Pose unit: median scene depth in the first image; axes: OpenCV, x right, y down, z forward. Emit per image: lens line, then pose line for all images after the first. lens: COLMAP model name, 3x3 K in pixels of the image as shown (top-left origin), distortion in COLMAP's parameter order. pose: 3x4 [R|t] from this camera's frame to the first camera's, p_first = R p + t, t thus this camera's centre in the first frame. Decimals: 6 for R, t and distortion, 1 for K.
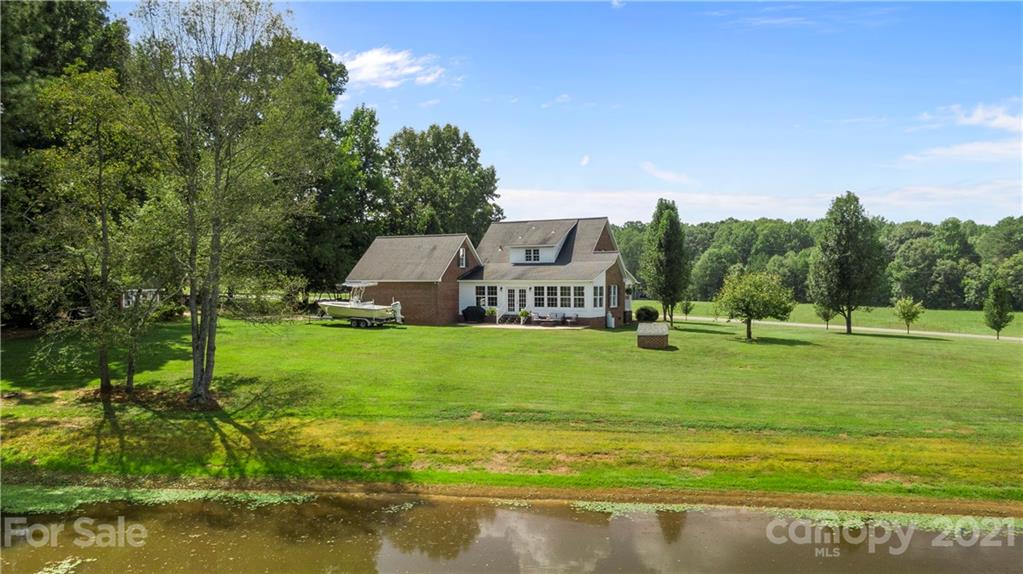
lens RADIAL K [[745.1, 0, 511.5], [0, 745.1, 287.0], [0, 0, 1]] dist [0.011556, -0.005418]
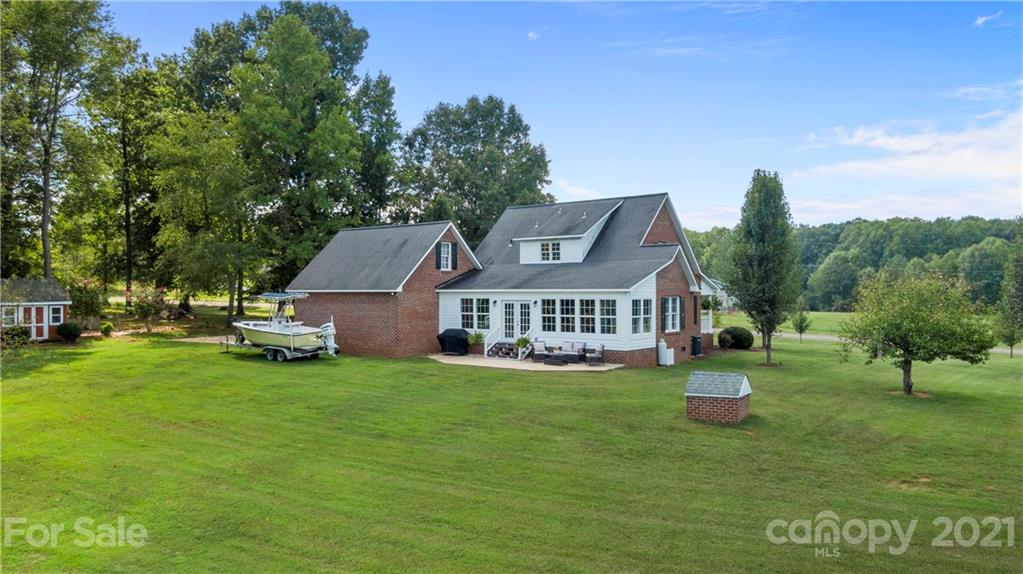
lens RADIAL K [[725.6, 0, 511.5], [0, 725.6, 287.0], [0, 0, 1]] dist [0.050173, -0.079631]
pose [[0.987810, -0.002869, -0.155637, 0.101283], [0.001394, 0.999953, -0.009589, -0.005317], [0.155657, 0.009256, 0.987768, 0.376069]]
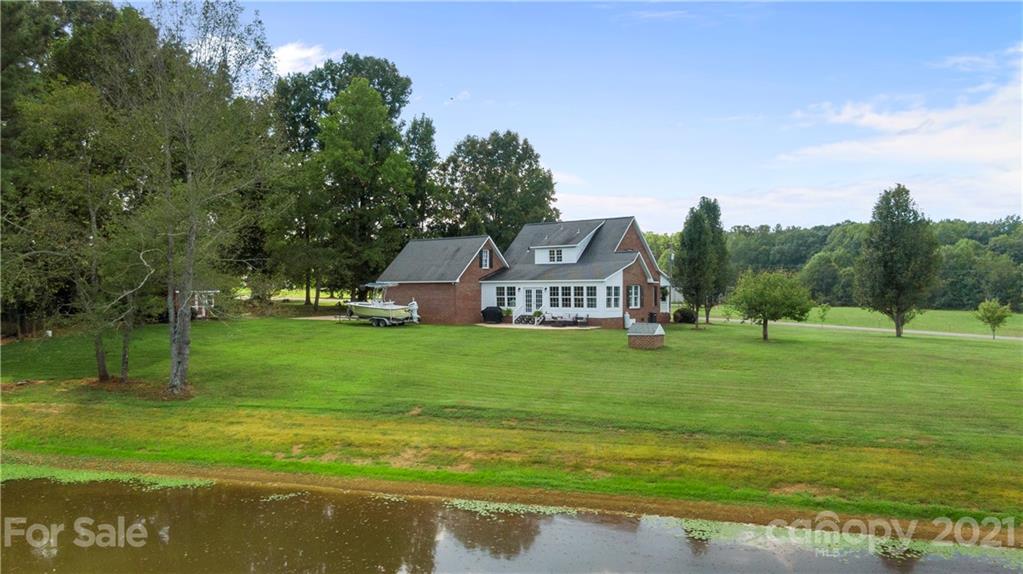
lens RADIAL K [[725.6, 0, 511.5], [0, 725.6, 287.0], [0, 0, 1]] dist [0.050173, -0.079631]
pose [[0.986376, -0.002878, -0.164480, 0.138866], [0.001326, 0.999954, -0.009542, 0.008798], [0.164500, 0.009194, 0.986334, 0.031805]]
